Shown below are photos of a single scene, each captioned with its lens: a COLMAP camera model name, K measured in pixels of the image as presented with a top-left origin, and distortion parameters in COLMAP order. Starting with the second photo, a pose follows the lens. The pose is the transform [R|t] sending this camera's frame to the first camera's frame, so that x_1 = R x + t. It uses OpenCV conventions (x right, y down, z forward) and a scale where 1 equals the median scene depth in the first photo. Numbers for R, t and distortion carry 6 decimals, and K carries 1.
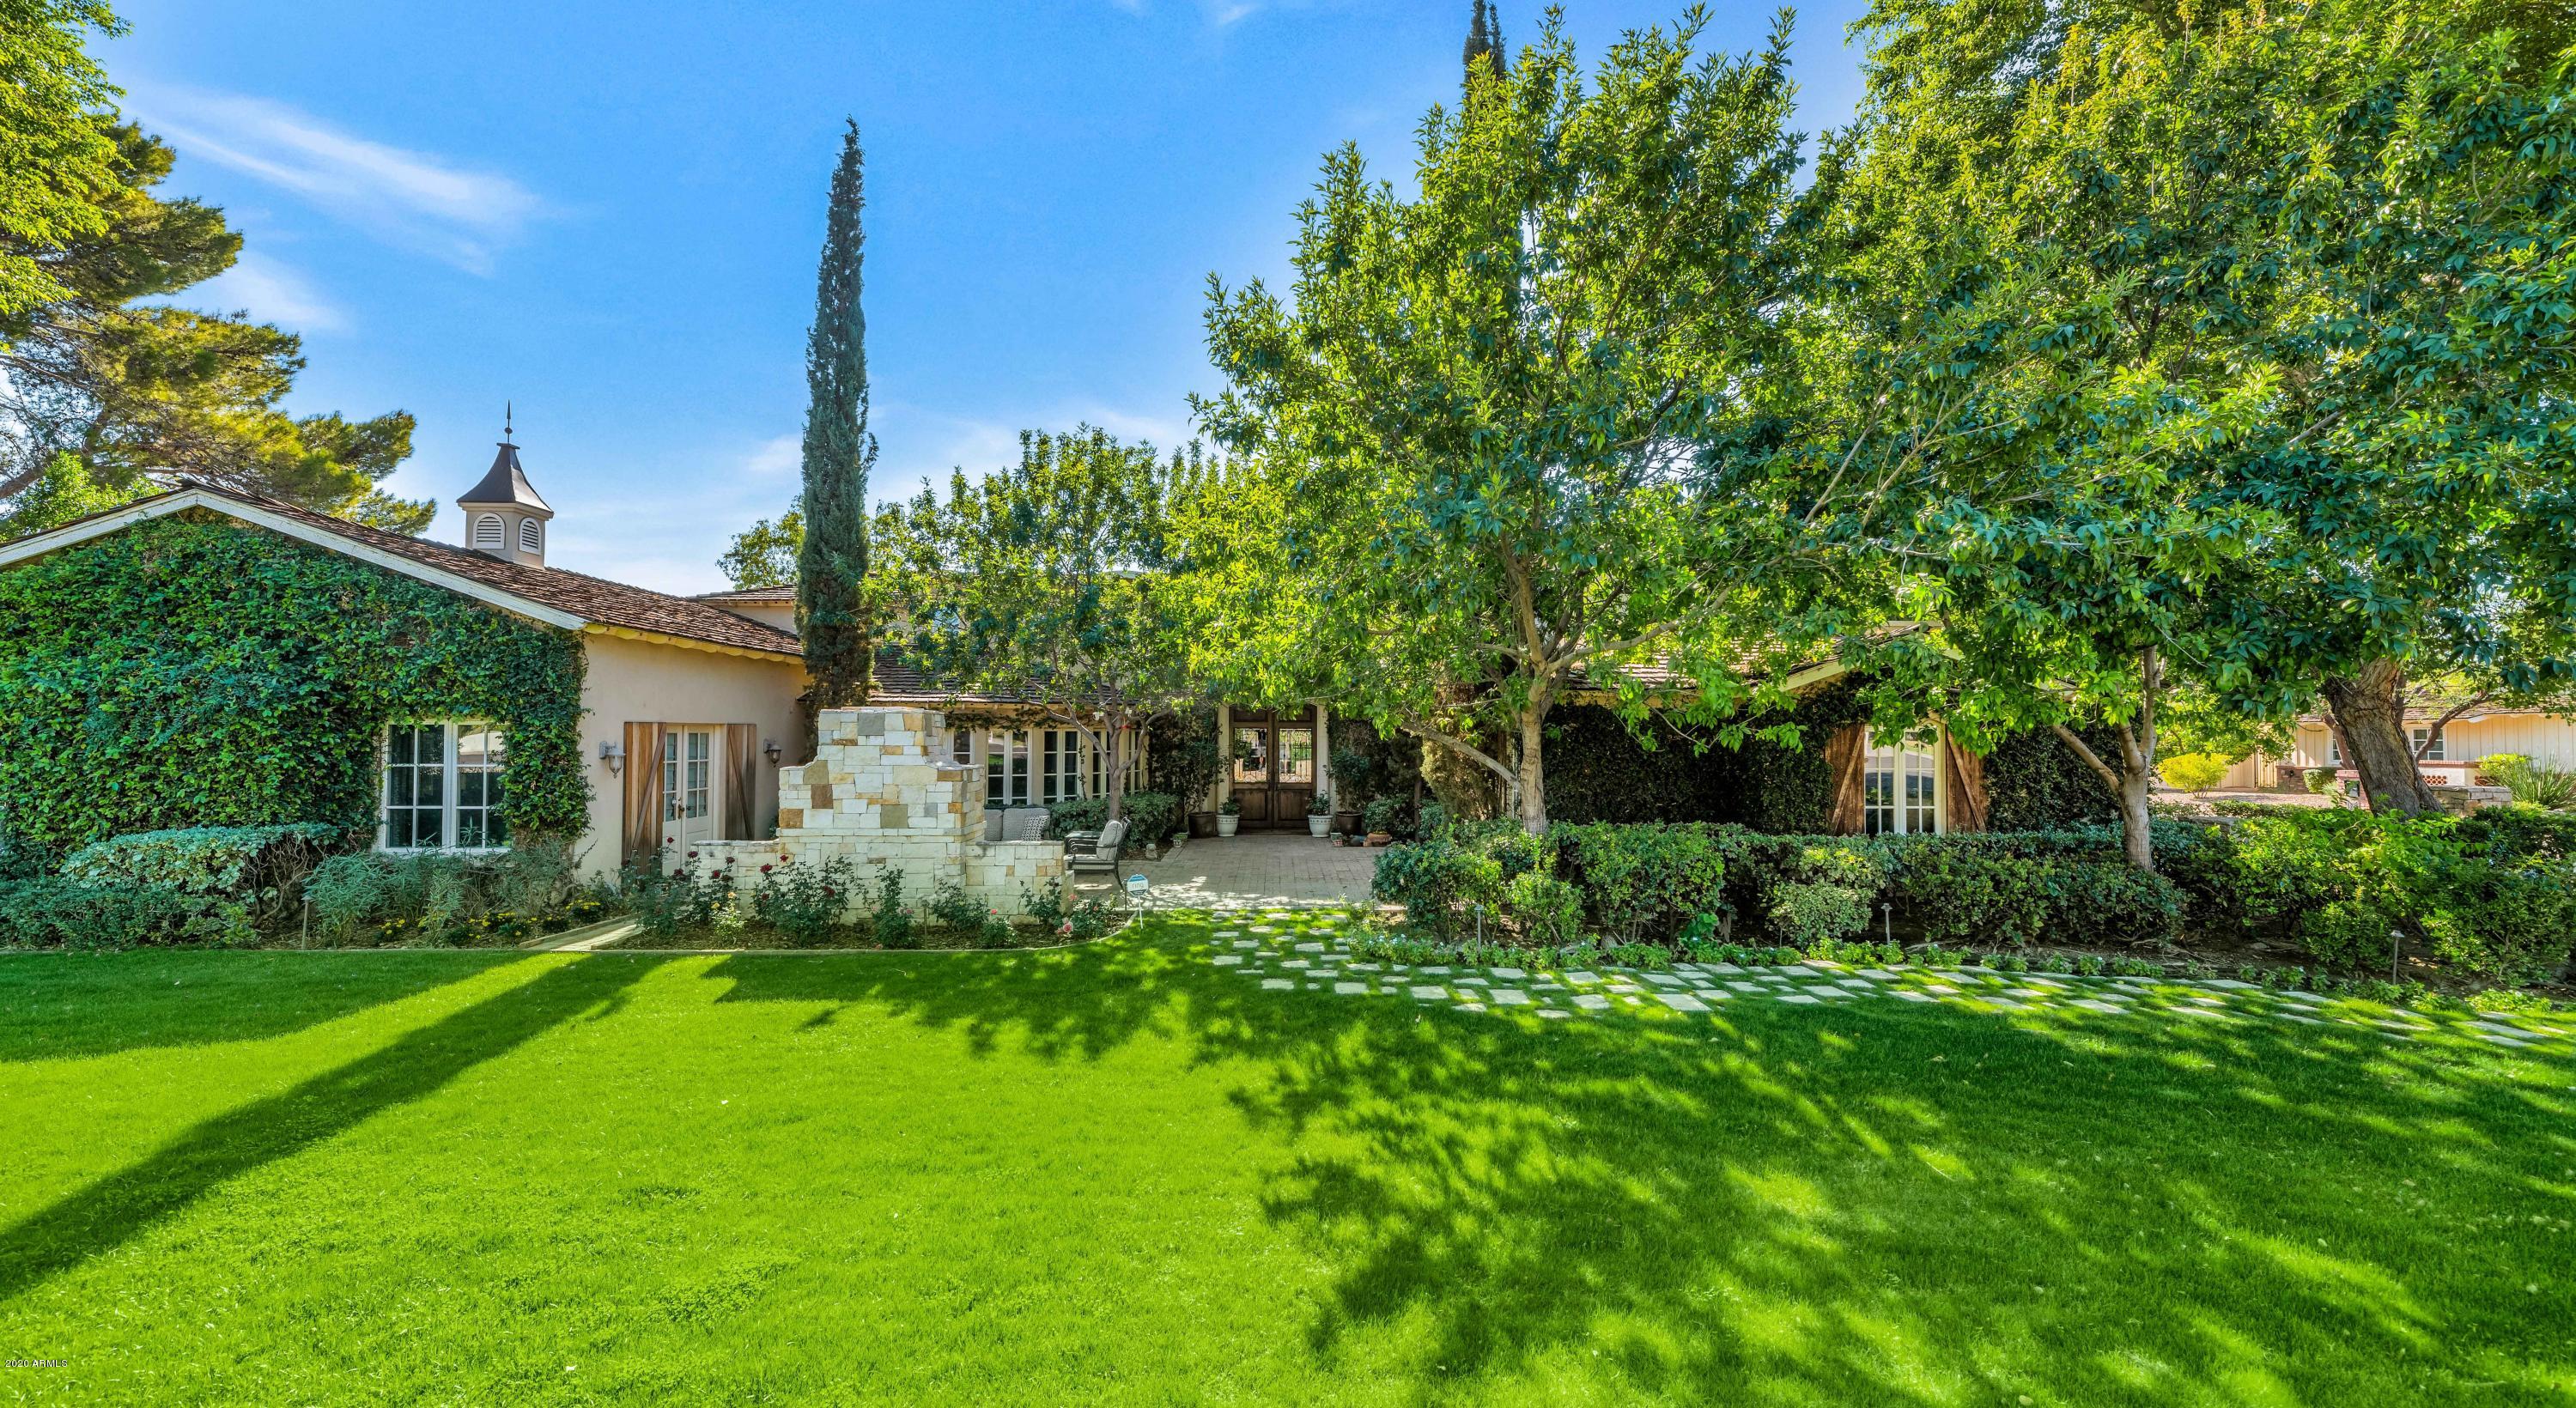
lens RADIAL K [[1045.8, 0, 1291.0], [0, 1045.8, 717.1], [0, 0, 1]] dist [0.000531, 0.000008]
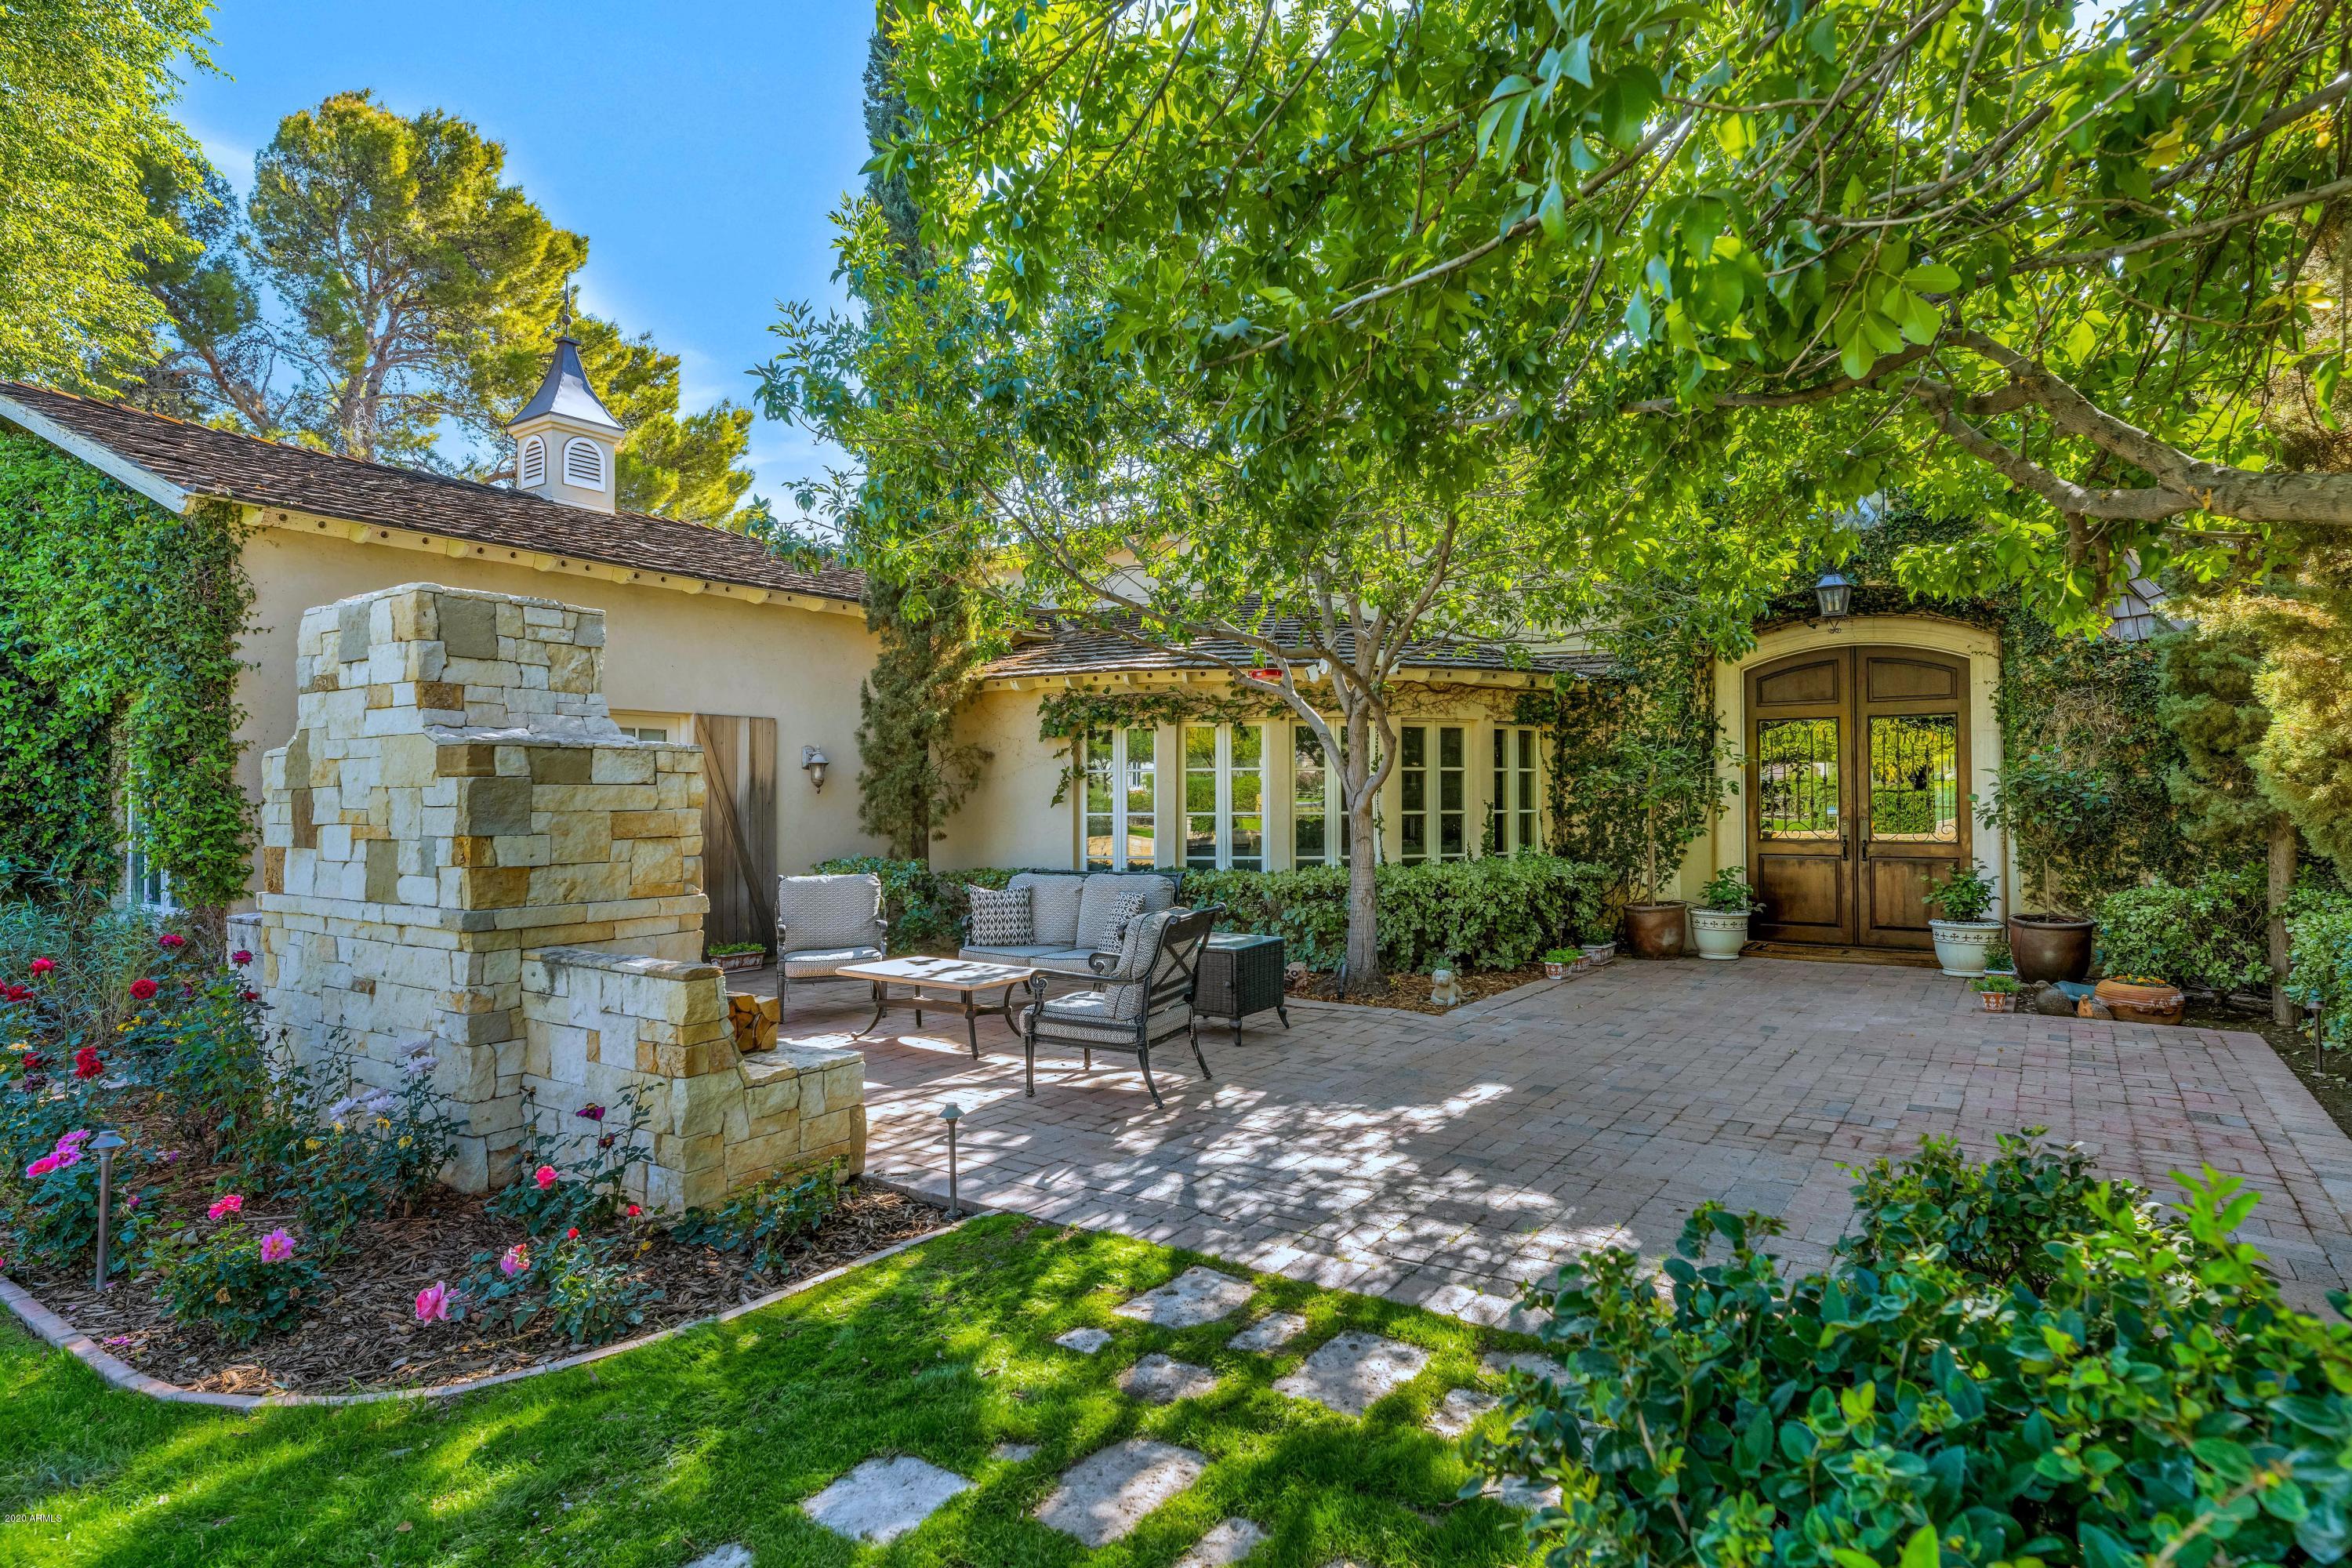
lens RADIAL K [[1288.1, 0, 1175.8], [0, 1288.1, 785.2], [0, 0, 1]] dist [-0.000178, -0.000196]
pose [[0.814383, -0.011482, -0.580214, 0.080065], [0.015123, 0.999885, 0.001439, 0.043225], [0.580130, -0.009946, 0.814463, 0.505611]]
